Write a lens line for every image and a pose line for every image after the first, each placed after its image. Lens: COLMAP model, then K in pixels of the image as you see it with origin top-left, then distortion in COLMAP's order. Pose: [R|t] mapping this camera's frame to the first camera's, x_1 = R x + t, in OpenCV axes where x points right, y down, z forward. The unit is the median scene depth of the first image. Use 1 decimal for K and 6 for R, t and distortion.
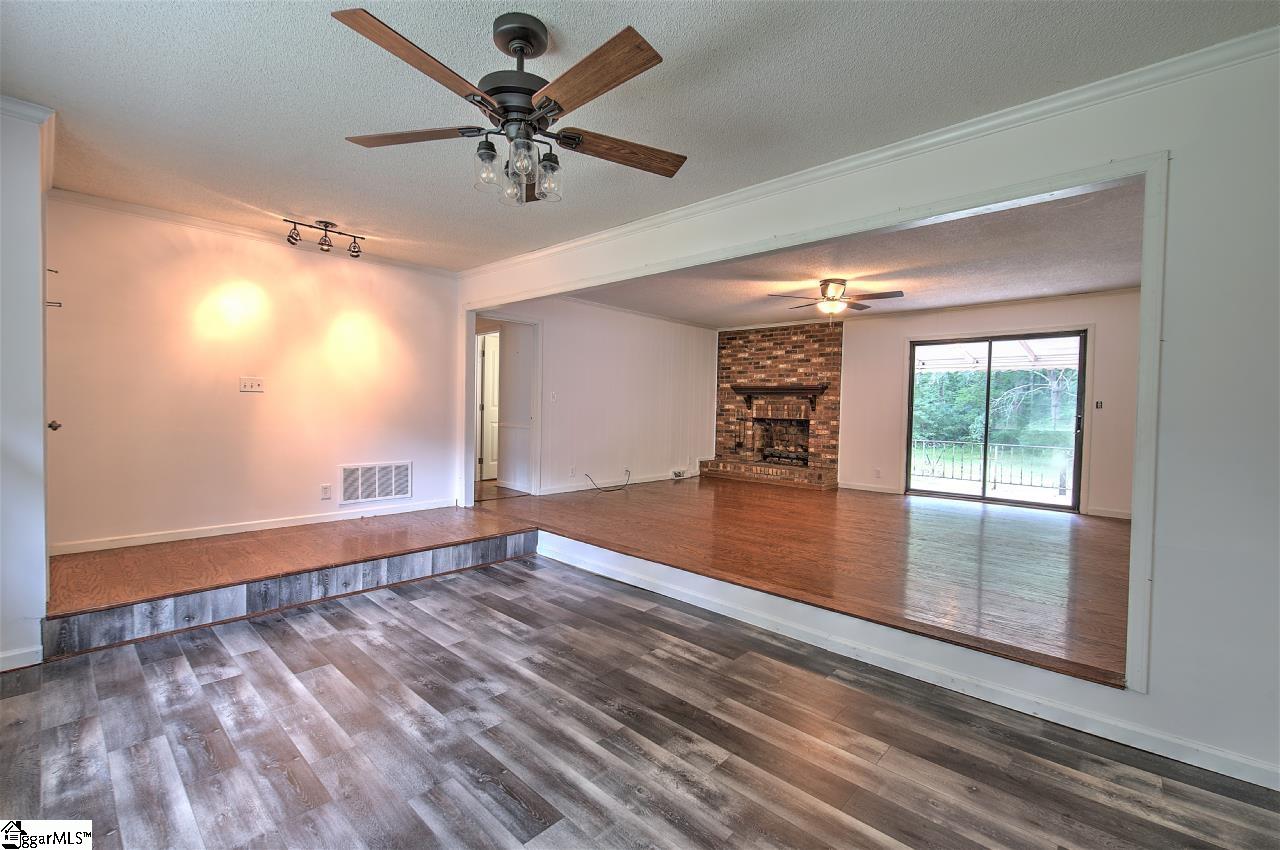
lens RADIAL K [[563.7, 0, 639.6], [0, 563.7, 418.1], [0, 0, 1]] dist [0.000526, -0.000101]
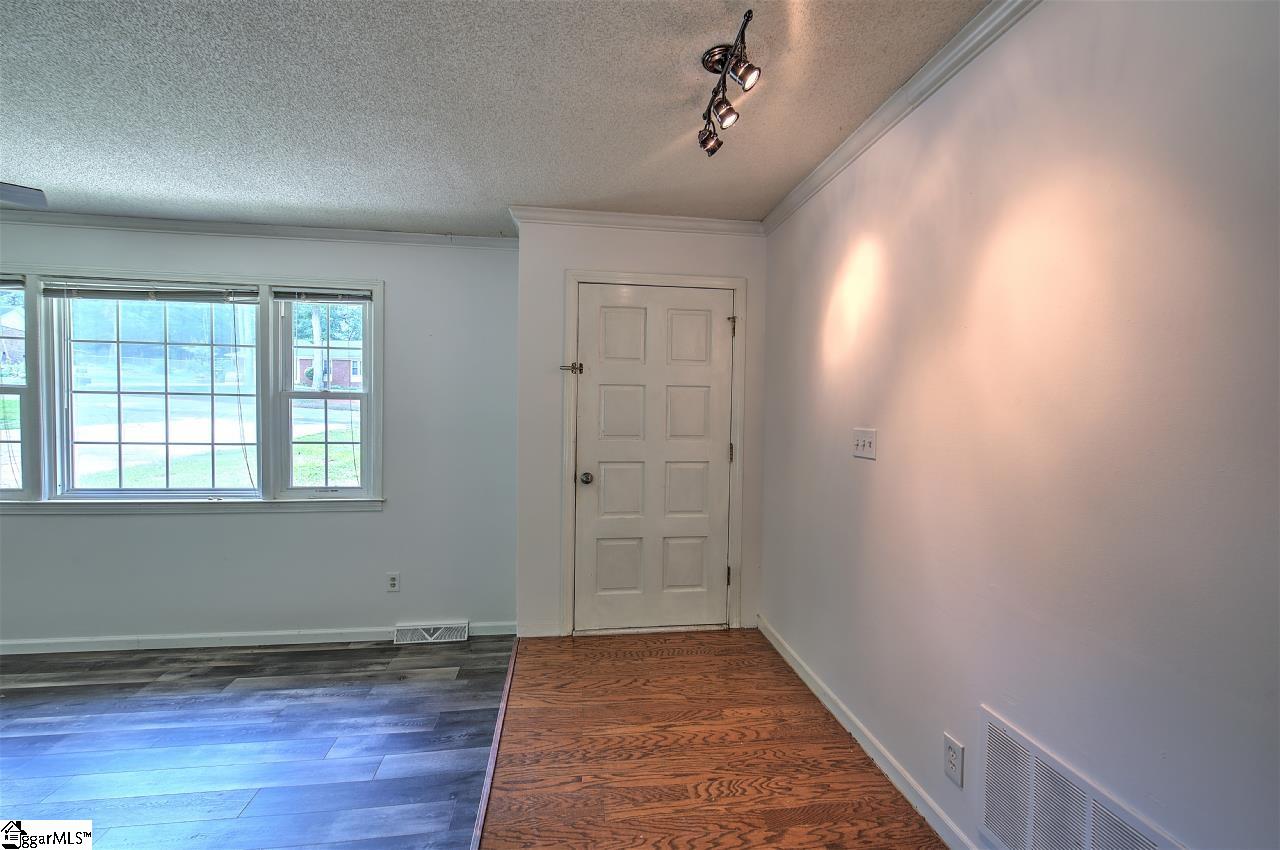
lens RADIAL K [[563.7, 0, 642.1], [0, 563.7, 425.4], [0, 0, 1]] dist [0.000526, -0.000101]
pose [[-0.630405, -0.013050, -0.776157, -0.326576], [-0.048267, 0.998583, 0.022413, -0.132907], [0.774764, 0.051592, -0.630142, 2.015977]]
